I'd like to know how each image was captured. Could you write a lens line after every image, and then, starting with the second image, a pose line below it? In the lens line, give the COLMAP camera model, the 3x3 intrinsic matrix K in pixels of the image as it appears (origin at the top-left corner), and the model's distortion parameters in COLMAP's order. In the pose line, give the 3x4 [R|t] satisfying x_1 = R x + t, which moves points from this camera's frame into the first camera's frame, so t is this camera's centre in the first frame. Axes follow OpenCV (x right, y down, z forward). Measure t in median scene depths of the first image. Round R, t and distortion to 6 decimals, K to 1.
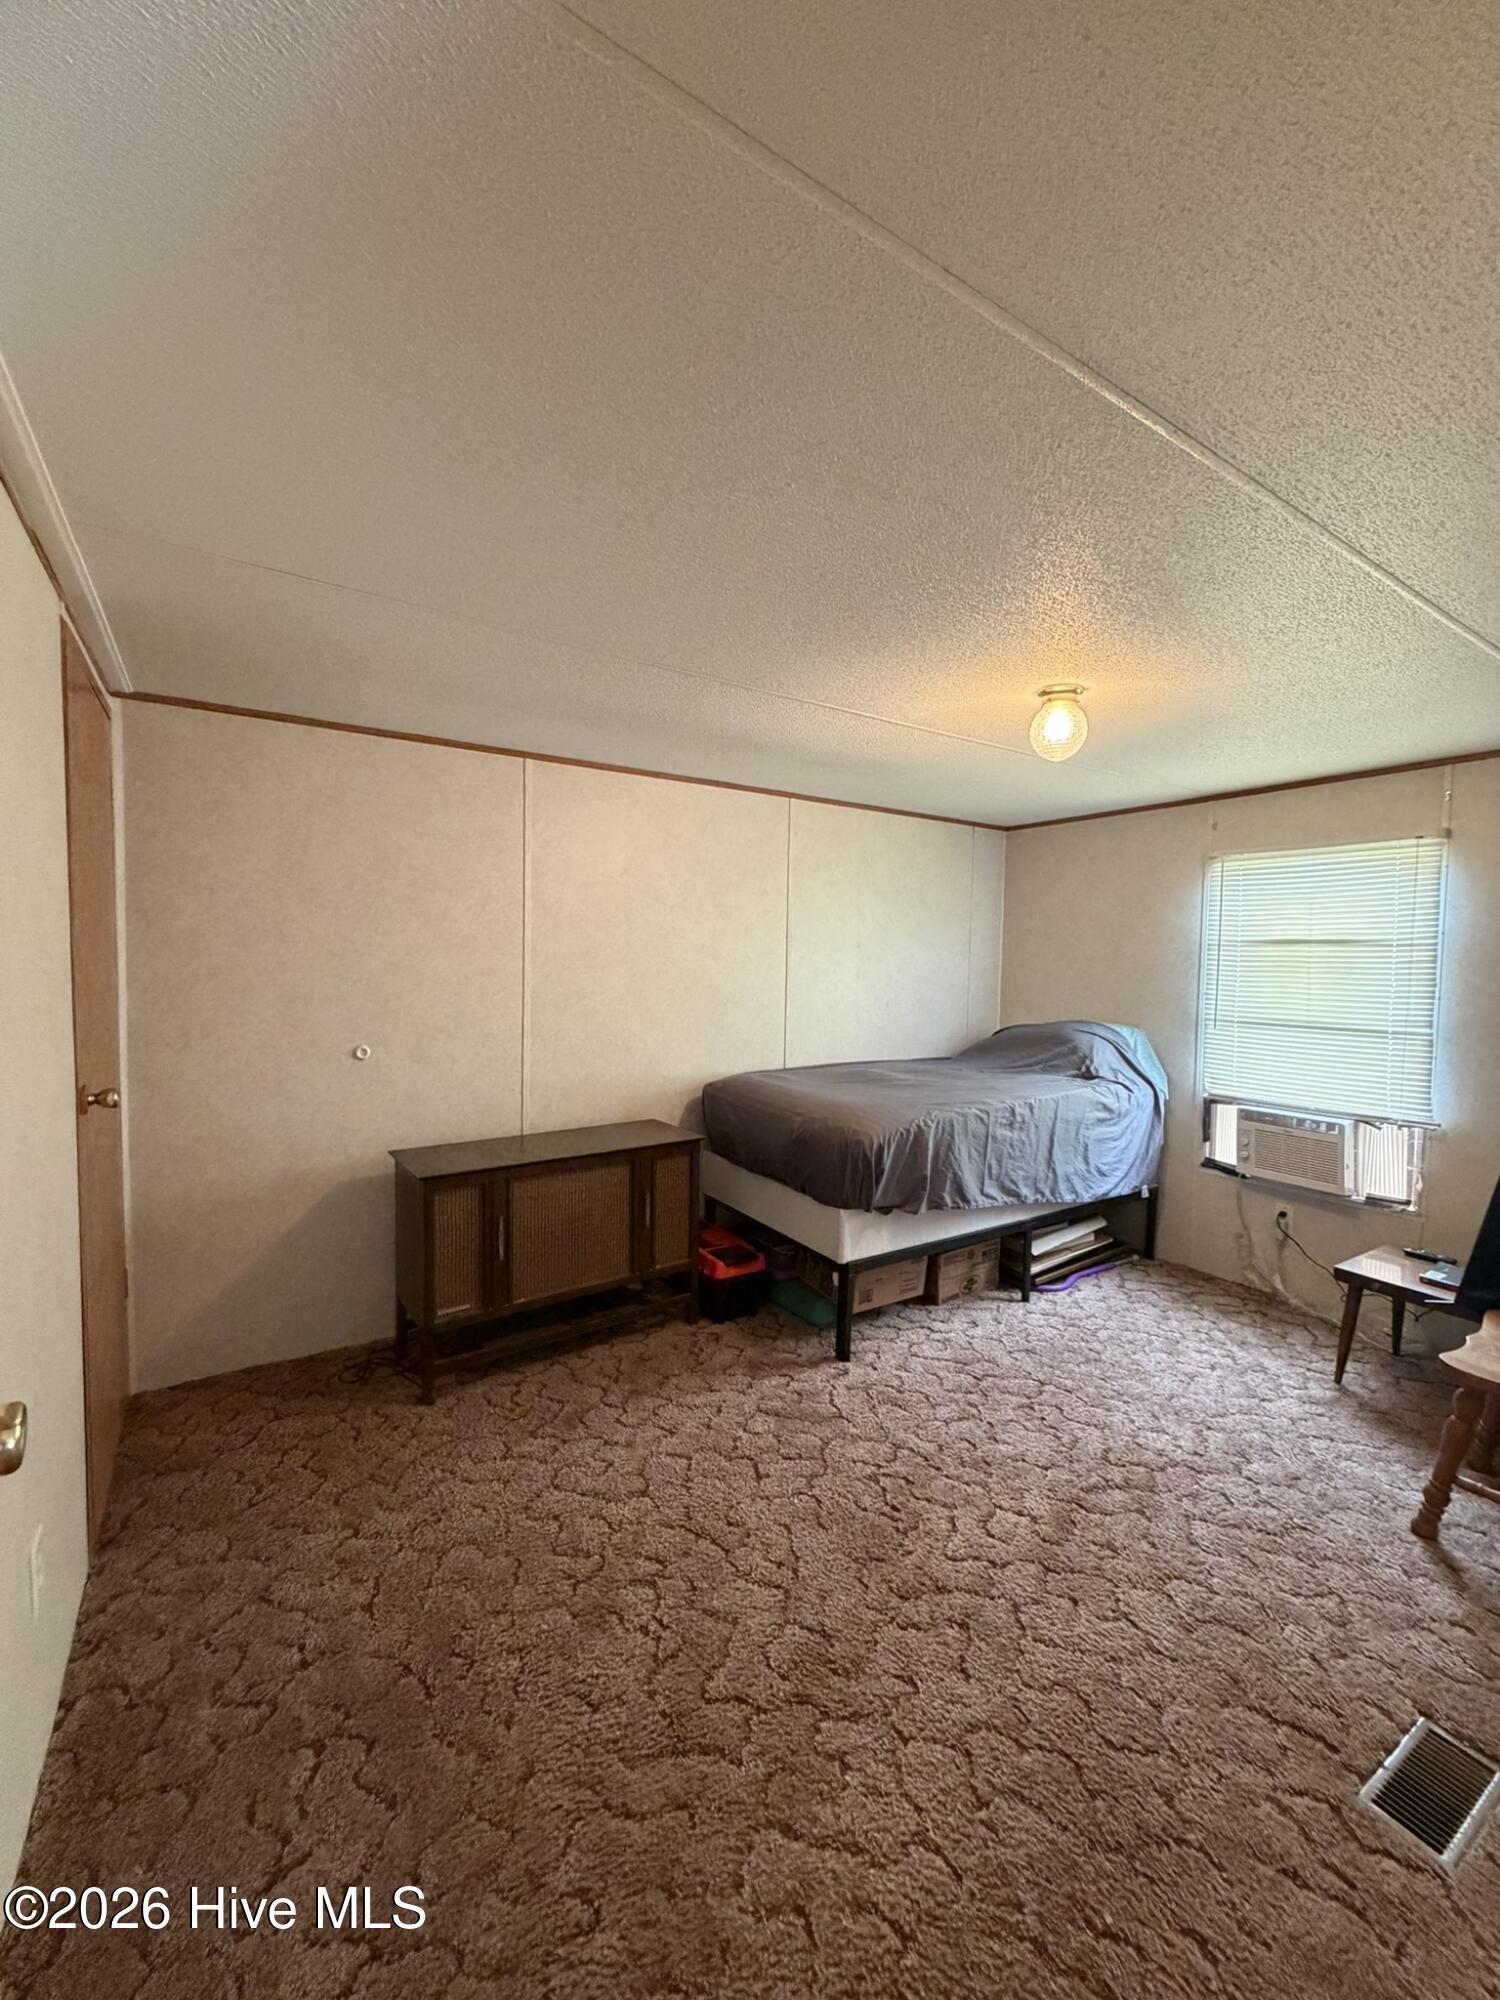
lens RADIAL K [[800.3, 0, 748.3], [0, 800.3, 992.2], [0, 0, 1]] dist [-0.000283, 0.000600]
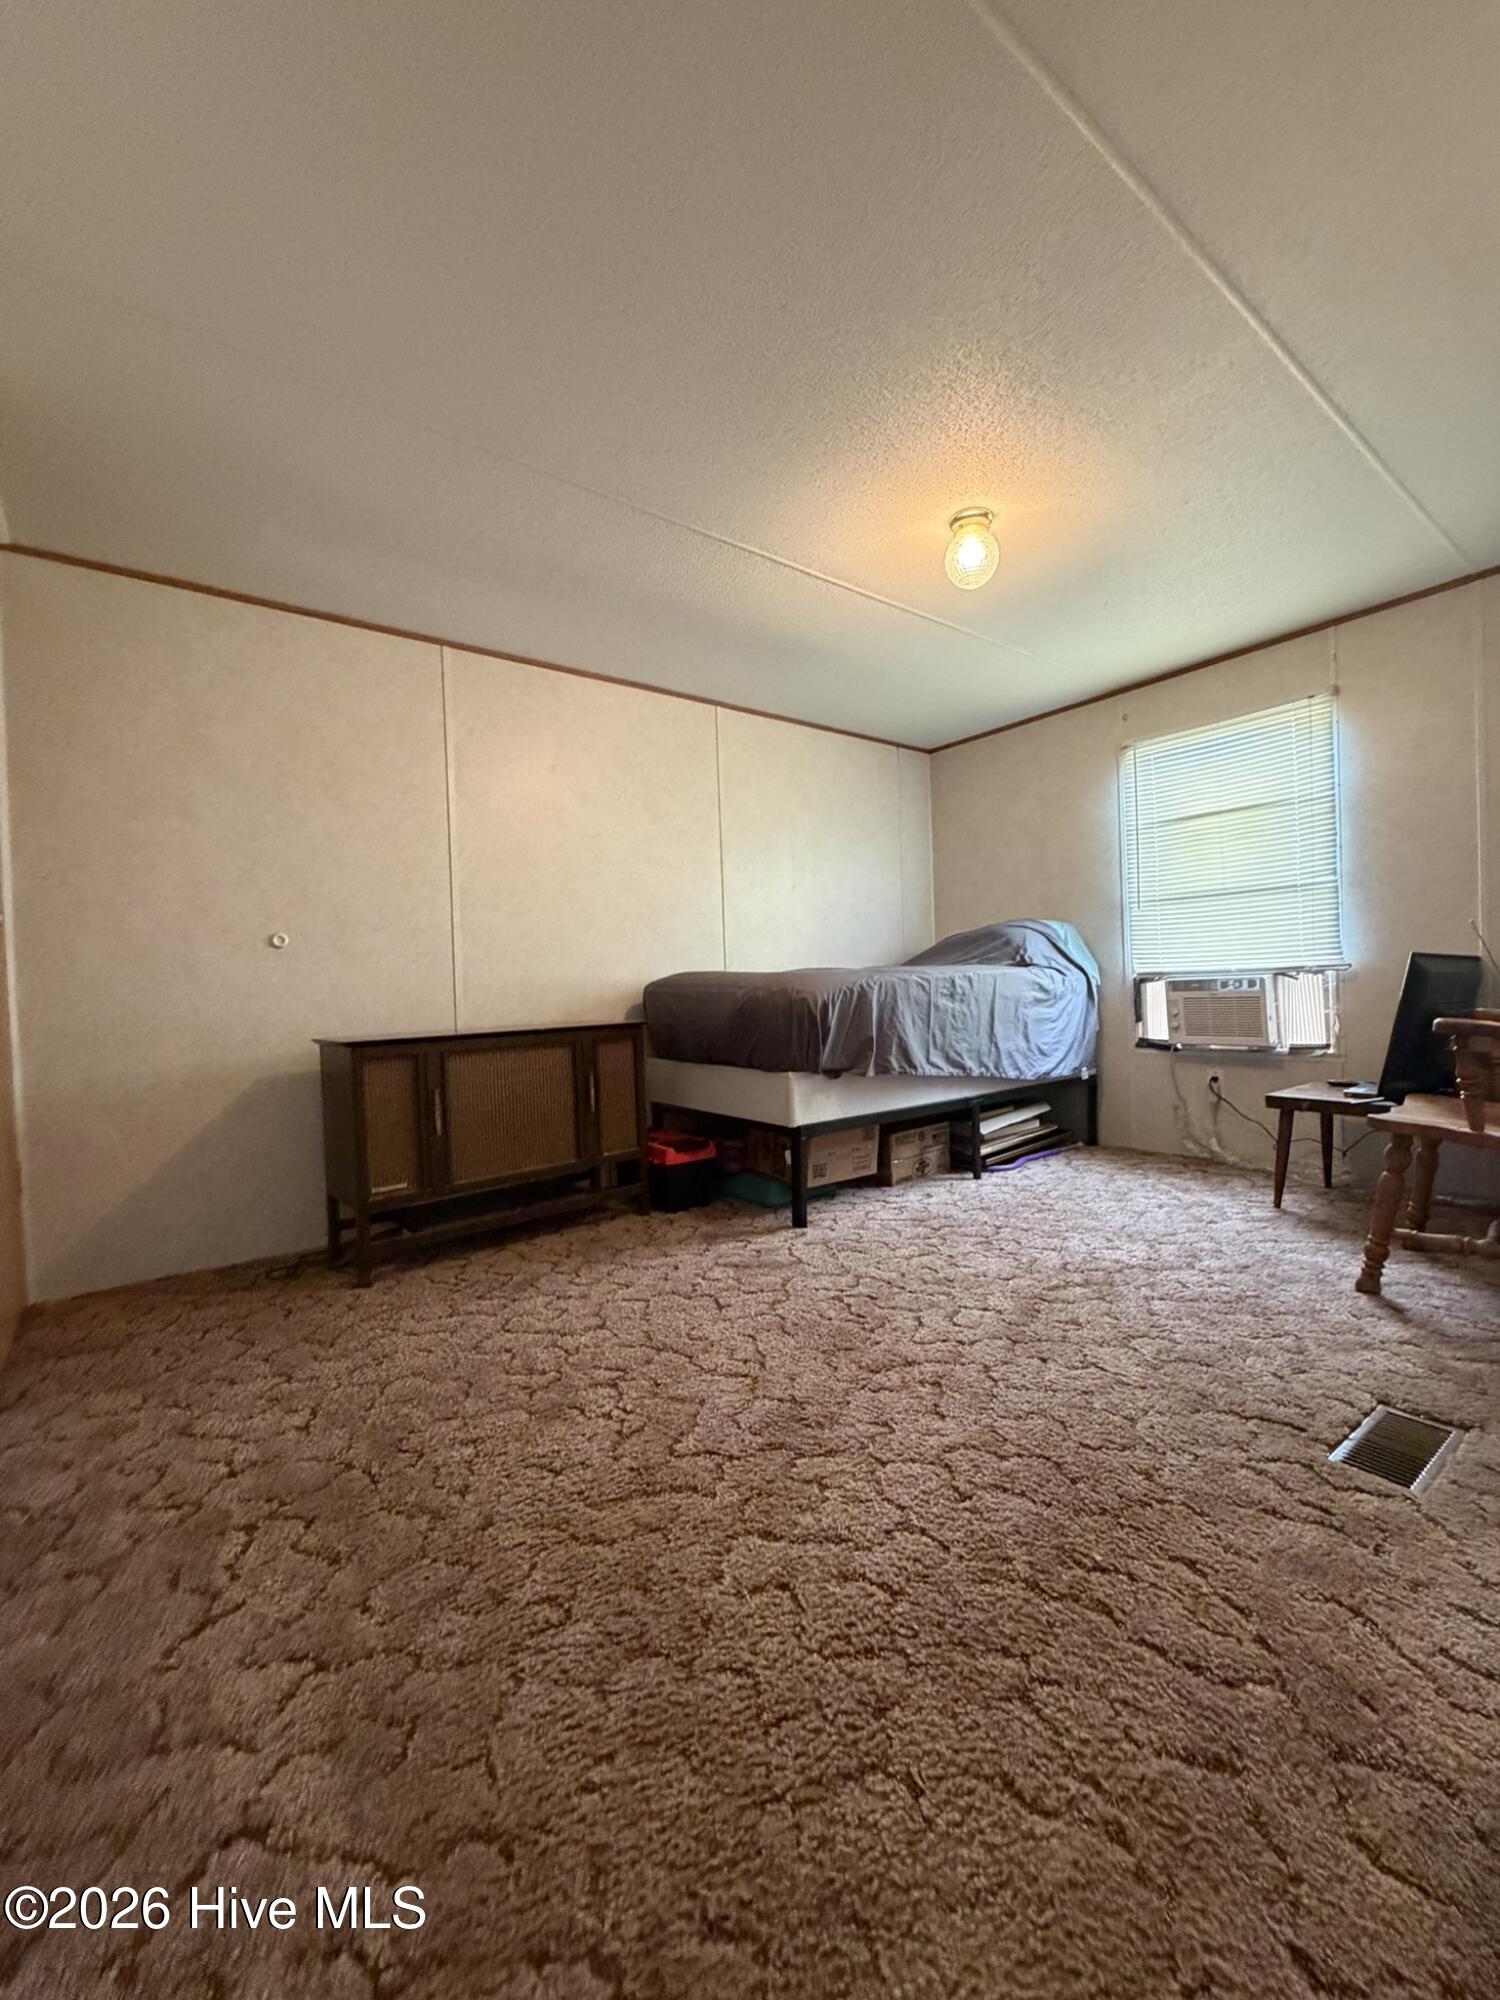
lens RADIAL K [[800.3, 0, 748.3], [0, 800.3, 992.2], [0, 0, 1]] dist [-0.000283, 0.000600]
pose [[0.995583, -0.053872, 0.076894, -0.007240], [0.056319, 0.997961, -0.030018, 0.270440], [-0.075120, 0.034216, 0.996587, 0.020317]]
